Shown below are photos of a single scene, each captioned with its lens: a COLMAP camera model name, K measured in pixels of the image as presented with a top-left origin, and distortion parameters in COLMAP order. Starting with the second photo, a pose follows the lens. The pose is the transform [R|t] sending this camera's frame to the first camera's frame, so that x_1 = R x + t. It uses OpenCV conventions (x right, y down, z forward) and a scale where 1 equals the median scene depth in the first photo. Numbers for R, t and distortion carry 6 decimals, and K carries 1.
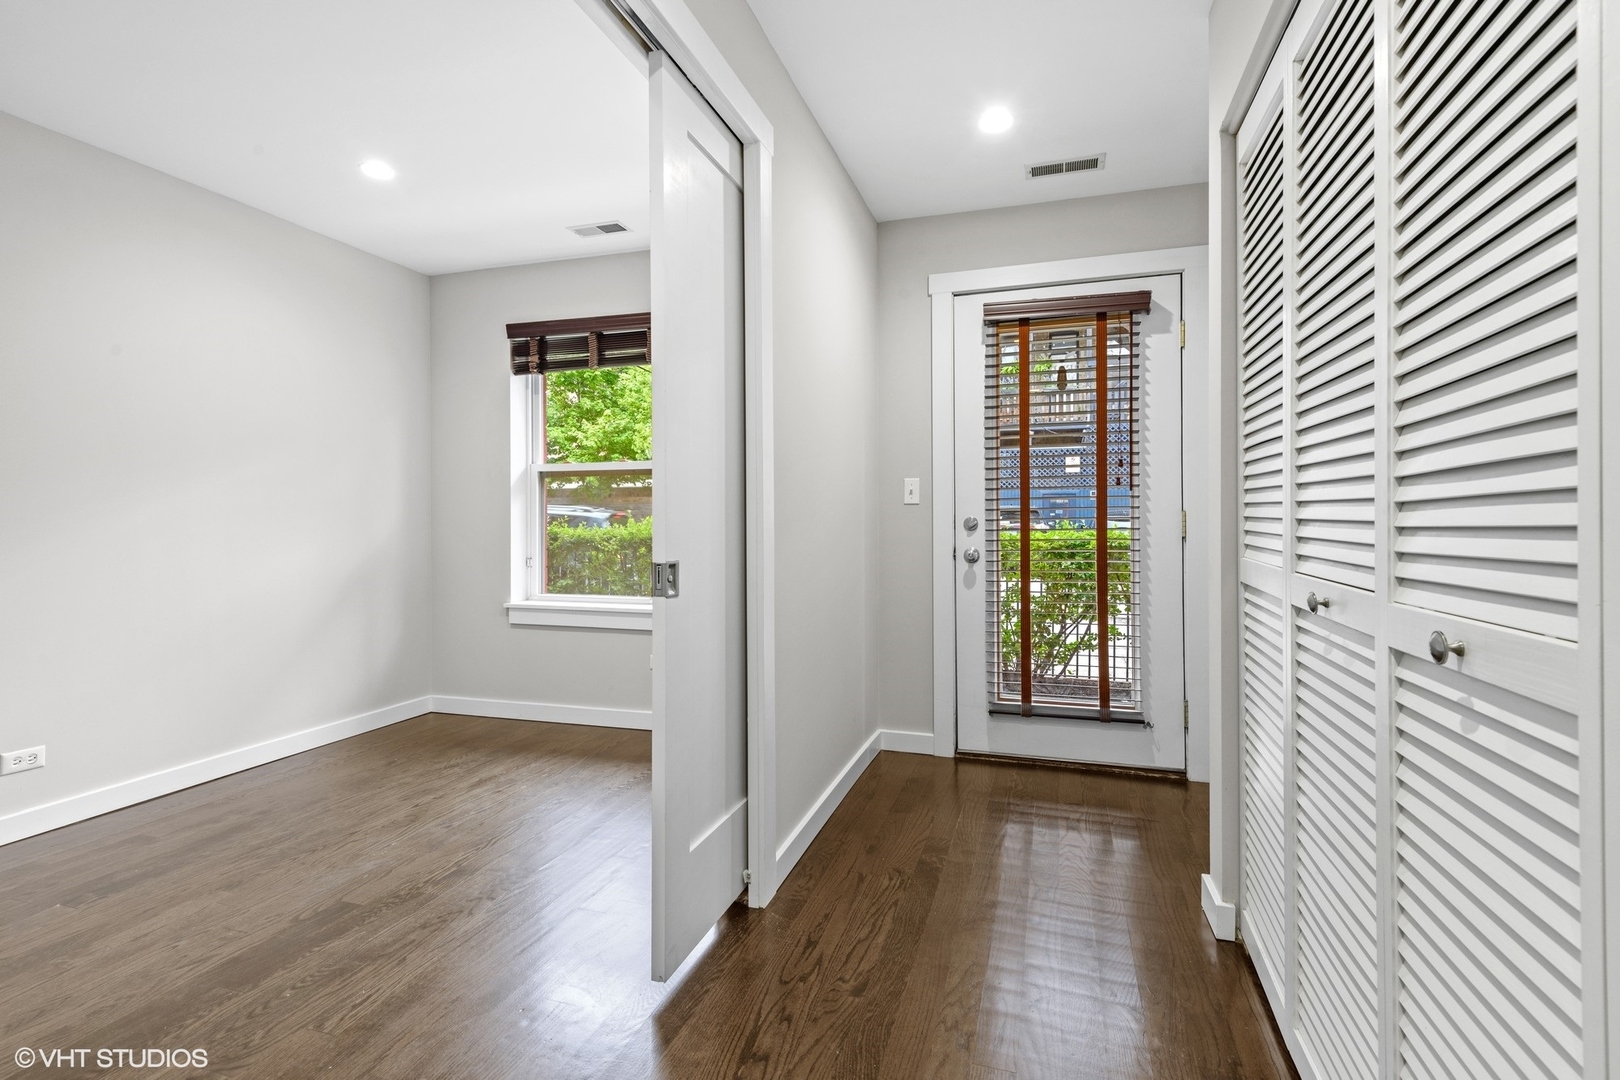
lens RADIAL K [[746.5, 0, 813.0], [0, 746.5, 522.7], [0, 0, 1]] dist [0.003205, 0.000097]
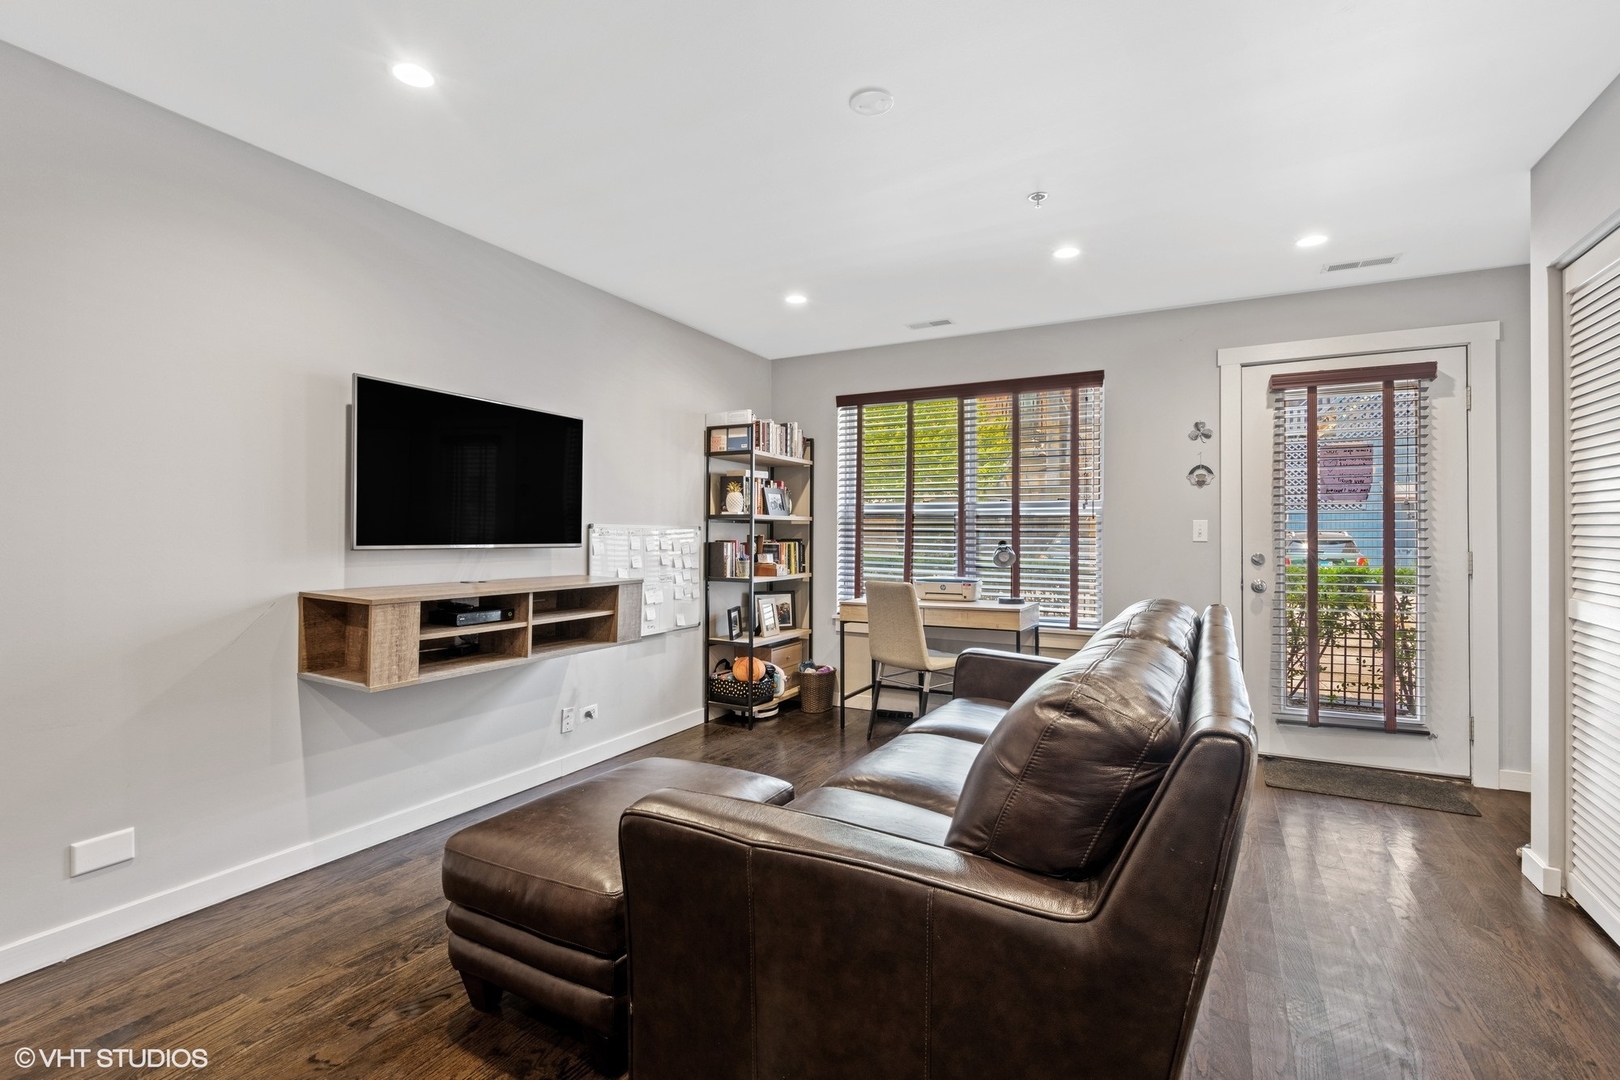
lens RADIAL K [[738.0, 0, 839.9], [0, 738.0, 534.8], [0, 0, 1]] dist [0.018444, -0.011855]
pose [[0.986935, -0.007327, -0.160955, -0.260282], [0.006342, 0.999958, -0.006633, -0.035090], [0.160997, 0.005525, 0.986939, -0.266511]]
